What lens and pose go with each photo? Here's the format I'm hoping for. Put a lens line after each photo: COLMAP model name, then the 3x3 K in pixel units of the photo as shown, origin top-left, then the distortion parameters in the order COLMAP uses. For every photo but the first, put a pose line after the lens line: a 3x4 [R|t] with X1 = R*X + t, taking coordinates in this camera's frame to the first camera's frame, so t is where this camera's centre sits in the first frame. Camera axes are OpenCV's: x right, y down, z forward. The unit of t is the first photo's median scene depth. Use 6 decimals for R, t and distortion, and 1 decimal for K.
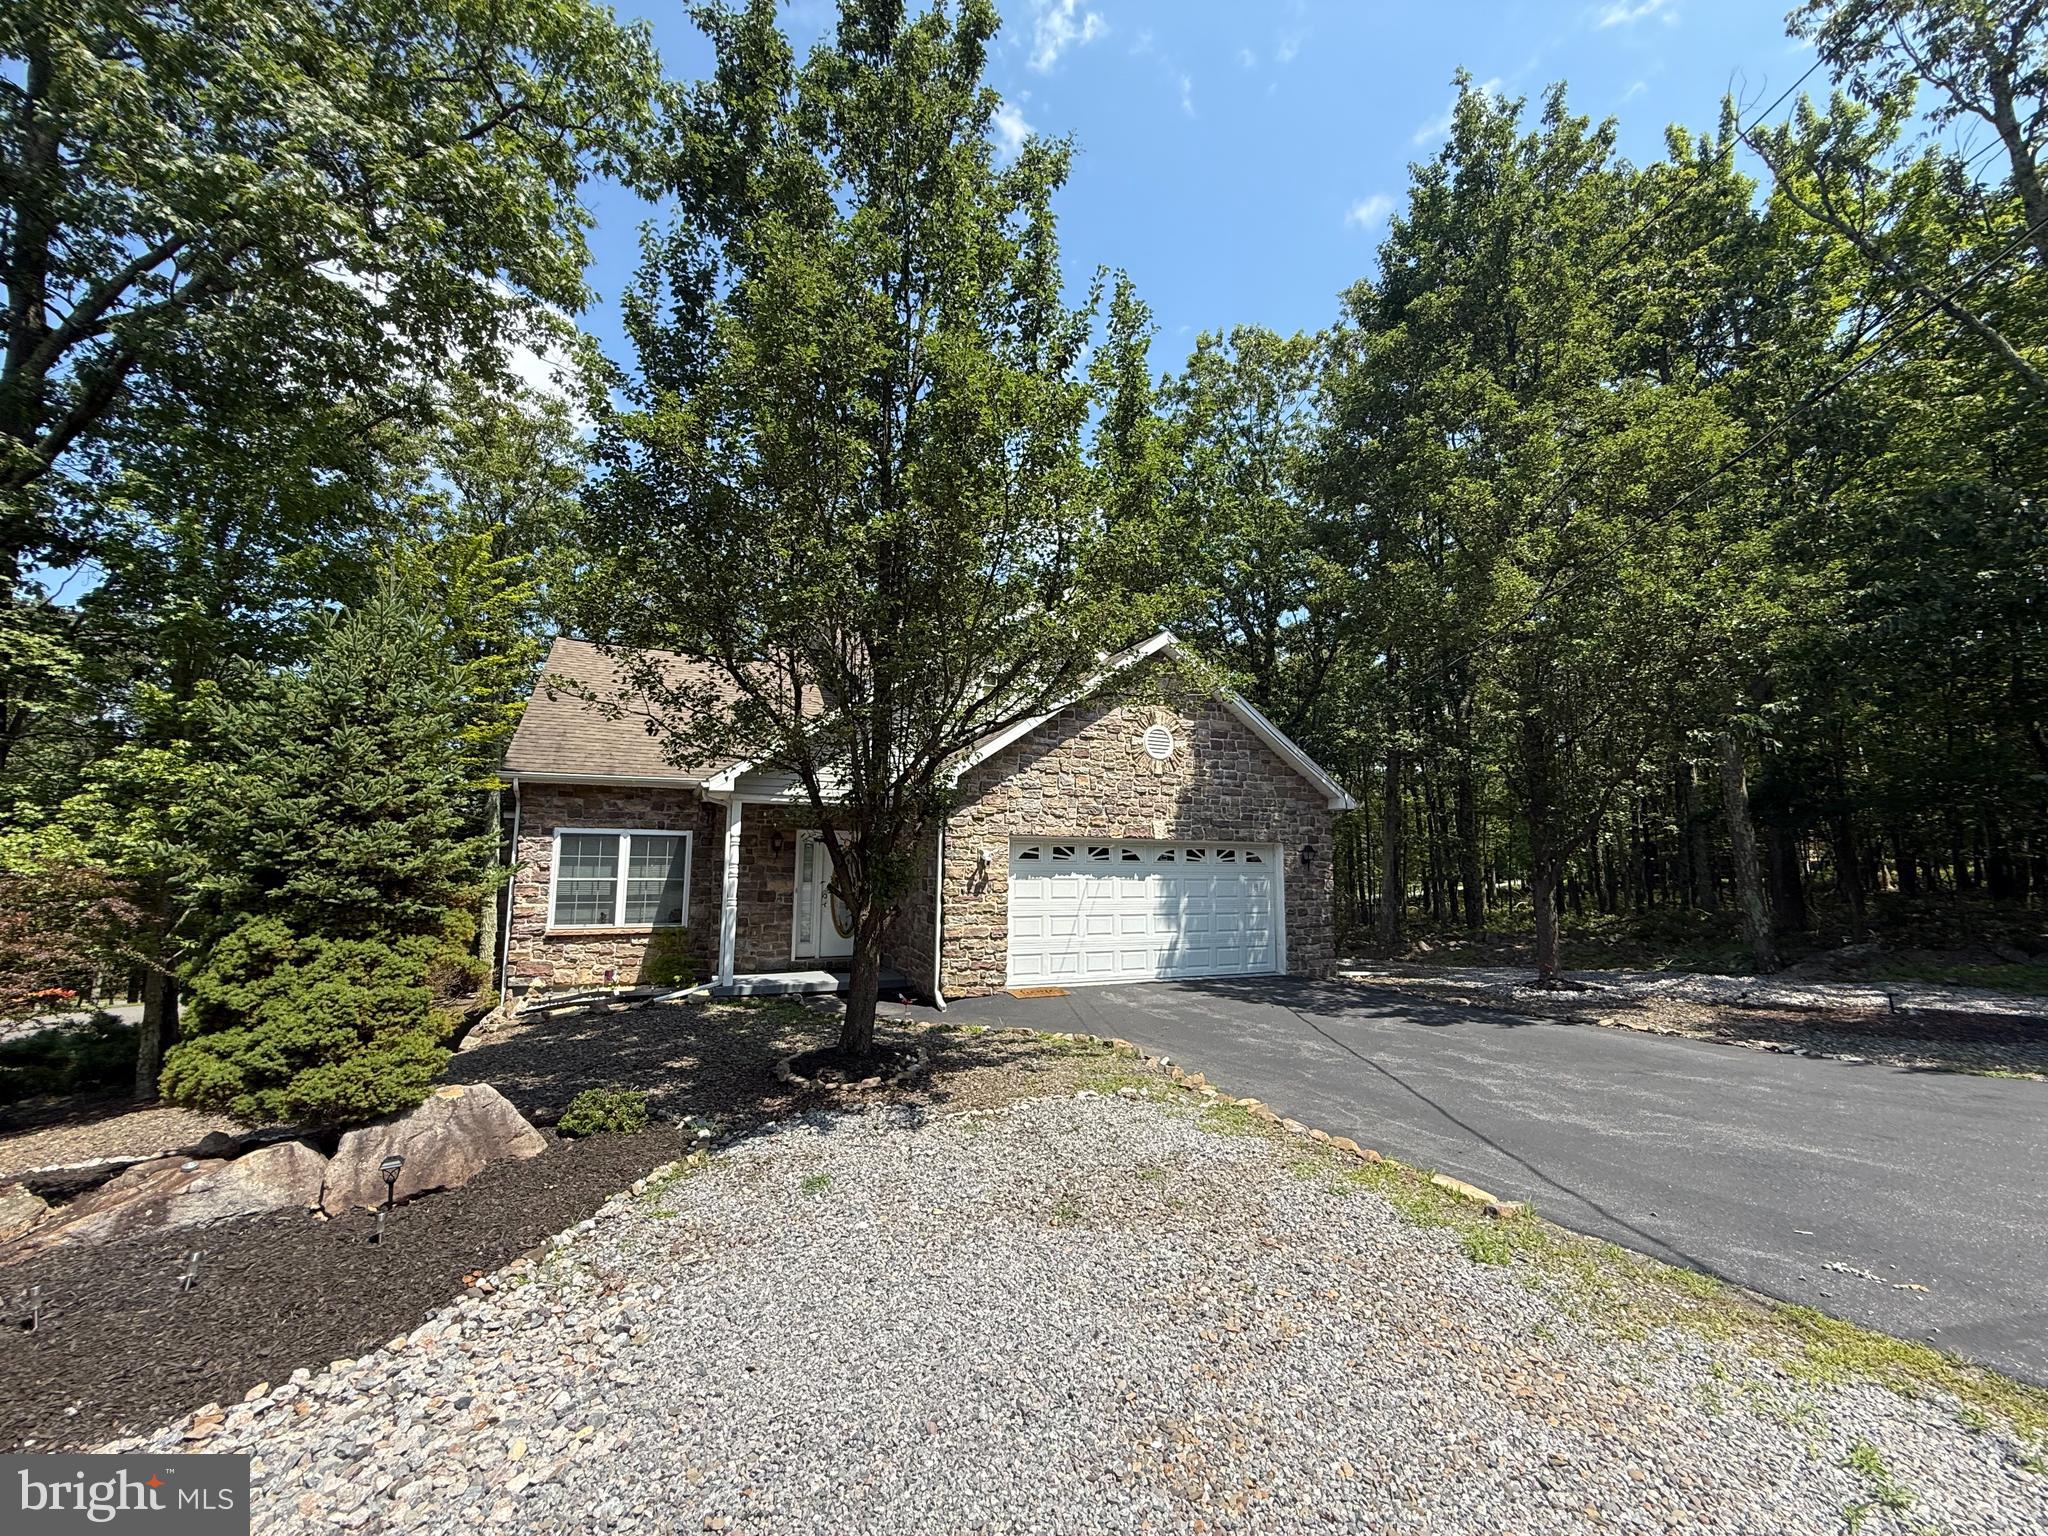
lens RADIAL K [[826.6, 0, 1028.8], [0, 826.6, 767.6], [0, 0, 1]] dist [0.000897, -0.000170]
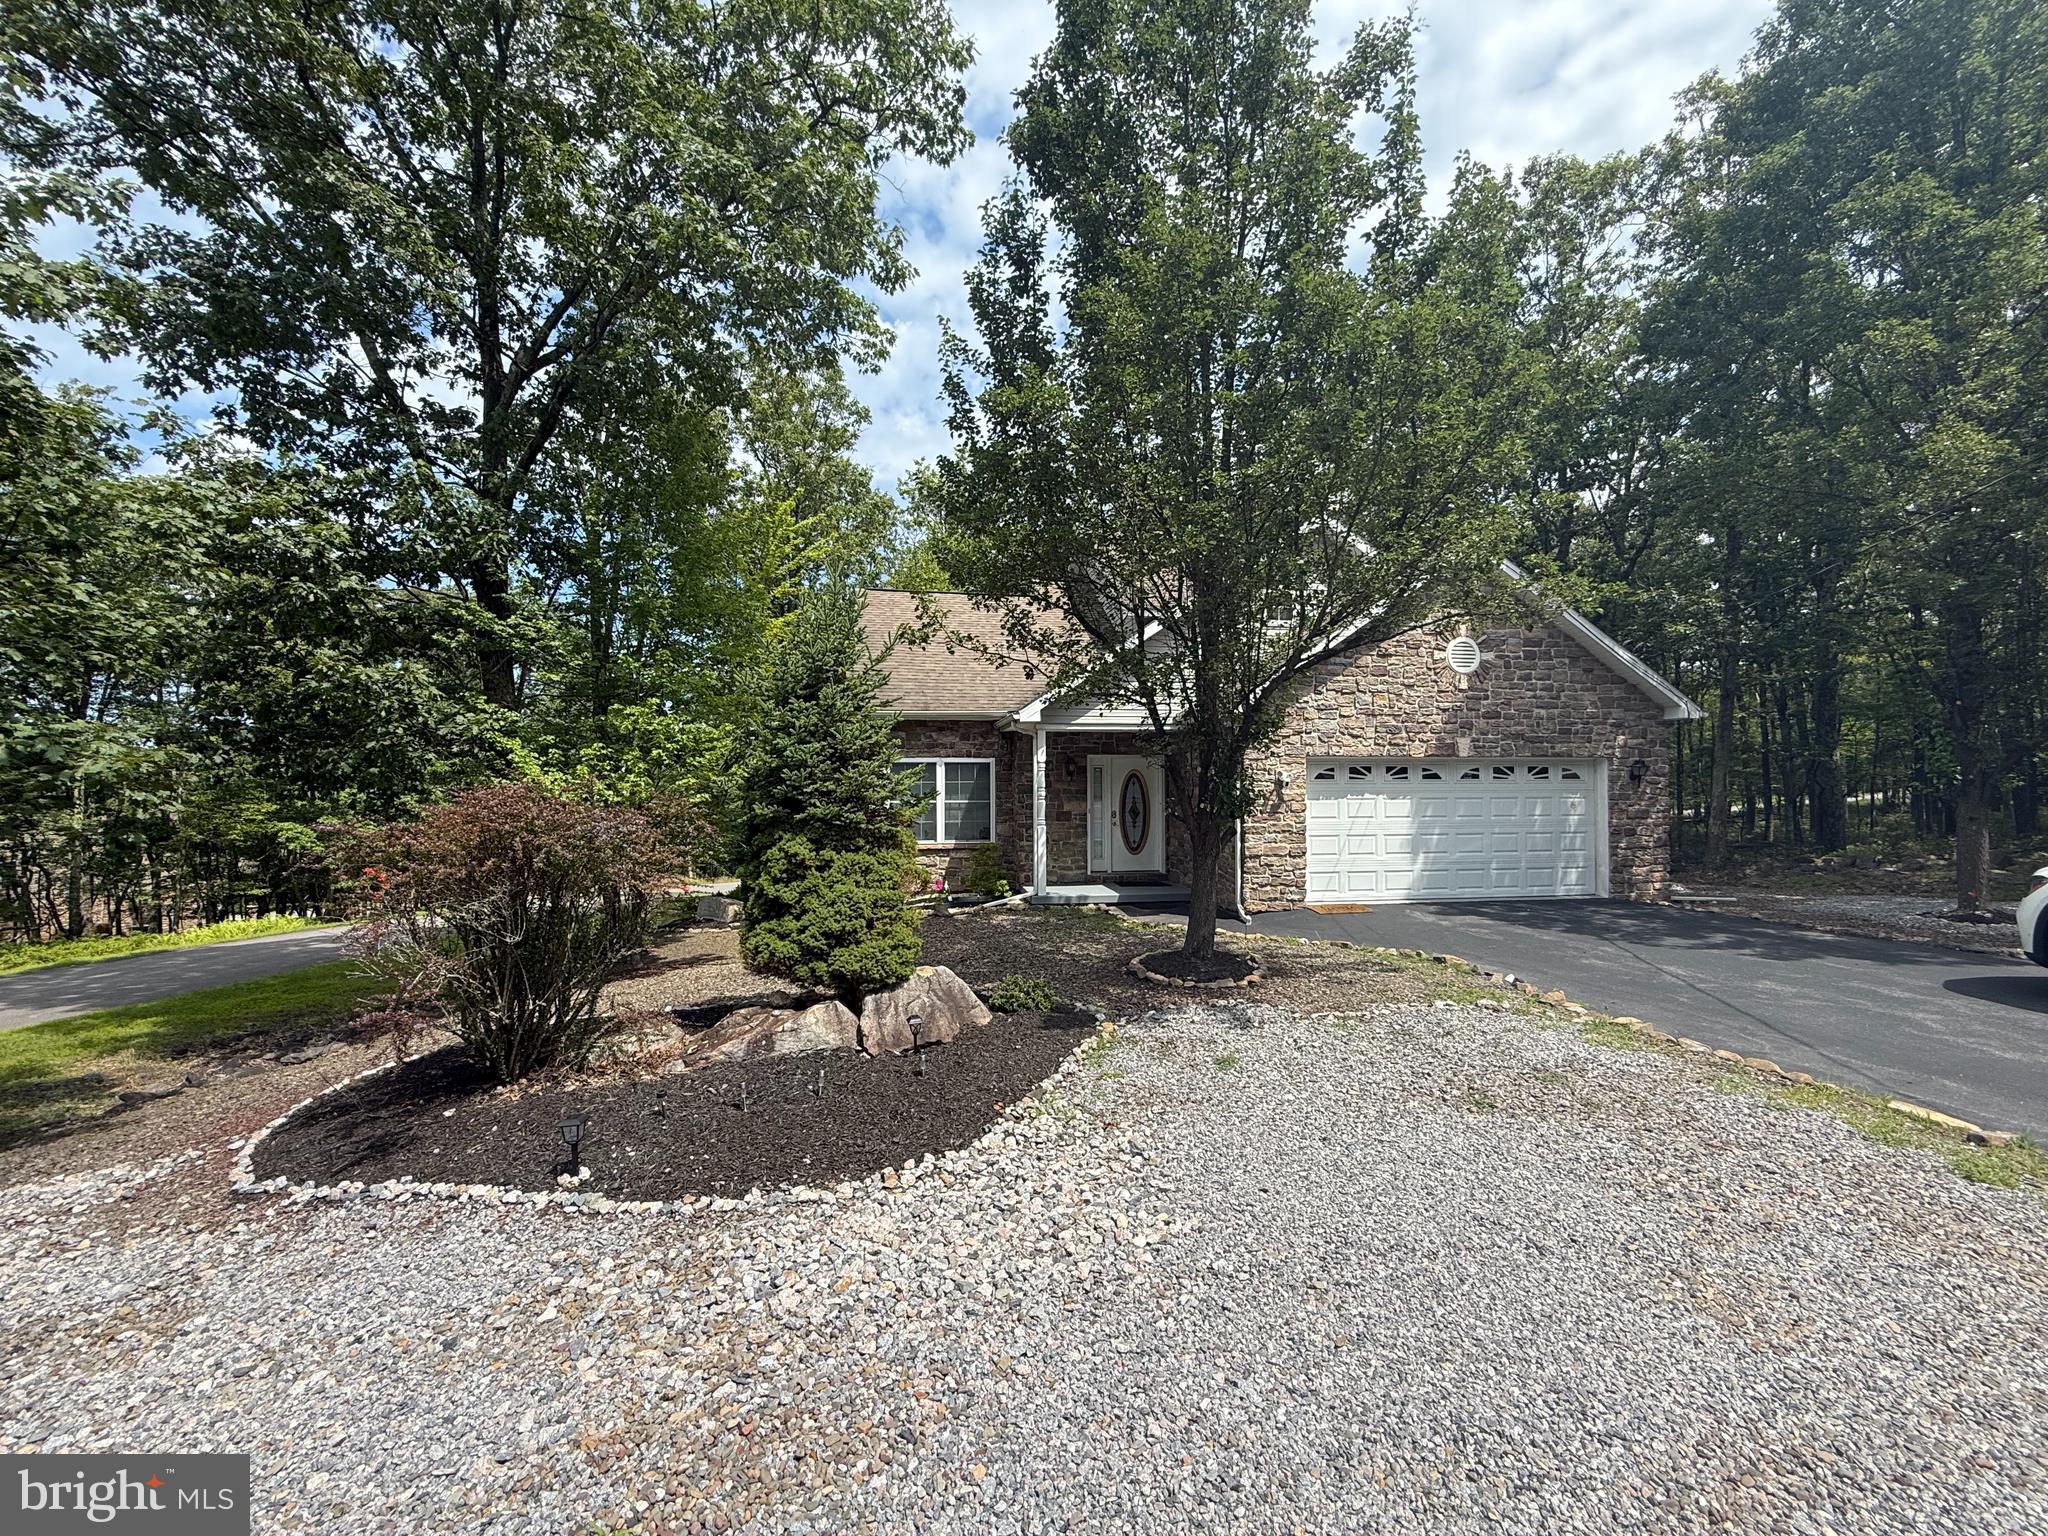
lens RADIAL K [[826.6, 0, 1019.5], [0, 826.6, 769.9], [0, 0, 1]] dist [0.000897, -0.000170]
pose [[0.964663, -0.016775, -0.262951, -0.214300], [0.043175, 0.994546, 0.094947, -0.029043], [0.259924, -0.102945, 0.960126, -0.147534]]
